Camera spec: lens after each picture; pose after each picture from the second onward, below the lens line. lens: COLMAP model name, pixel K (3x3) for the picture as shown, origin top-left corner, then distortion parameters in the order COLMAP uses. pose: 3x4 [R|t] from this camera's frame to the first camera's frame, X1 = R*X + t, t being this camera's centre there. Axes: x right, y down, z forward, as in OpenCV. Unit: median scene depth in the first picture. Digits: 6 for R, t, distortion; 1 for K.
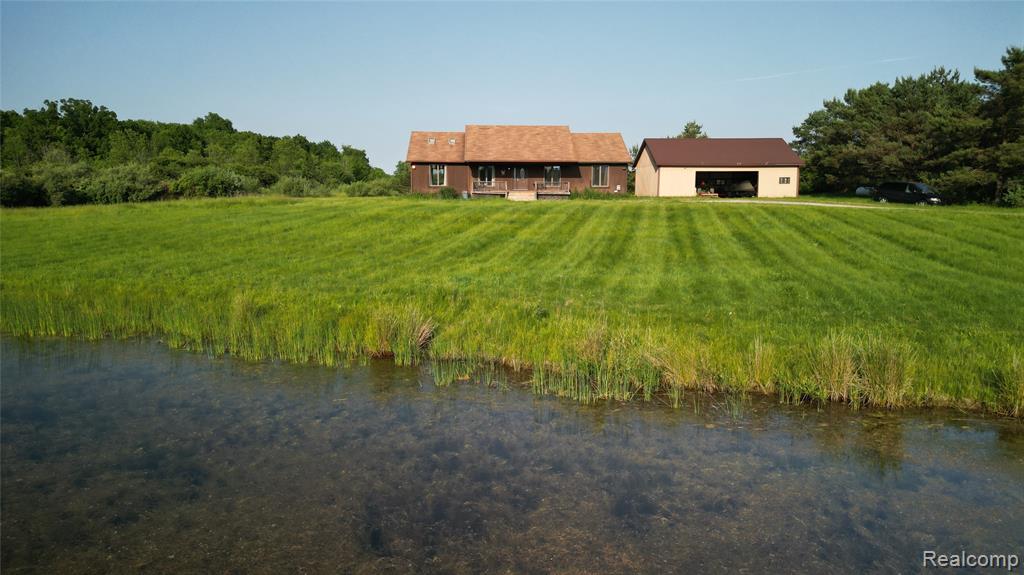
lens RADIAL K [[702.5, 0, 508.3], [0, 702.5, 290.7], [0, 0, 1]] dist [0.074088, -0.084285]
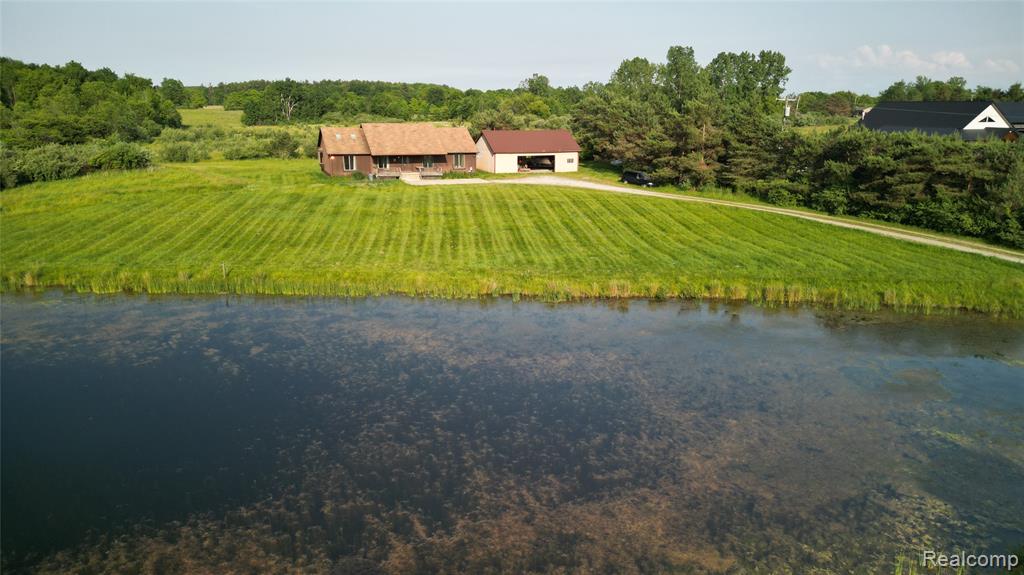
lens RADIAL K [[702.5, 0, 508.3], [0, 702.5, 290.7], [0, 0, 1]] dist [0.074088, -0.084285]
pose [[0.950025, -0.076613, 0.302626, -0.247459], [0.038817, 0.990885, 0.128996, -0.078933], [-0.309750, -0.110802, 0.944340, -0.486705]]
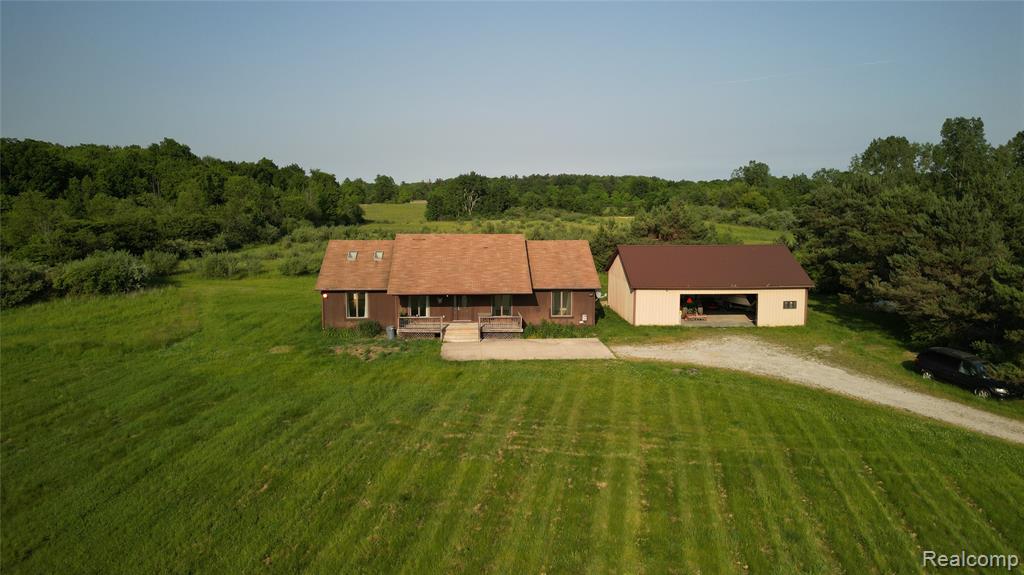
lens RADIAL K [[702.5, 0, 508.3], [0, 702.5, 290.7], [0, 0, 1]] dist [0.074088, -0.084285]
pose [[0.999819, -0.003439, 0.018708, 0.055330], [0.003479, 0.999992, -0.002104, -0.177321], [-0.018701, 0.002169, 0.999823, 0.205117]]
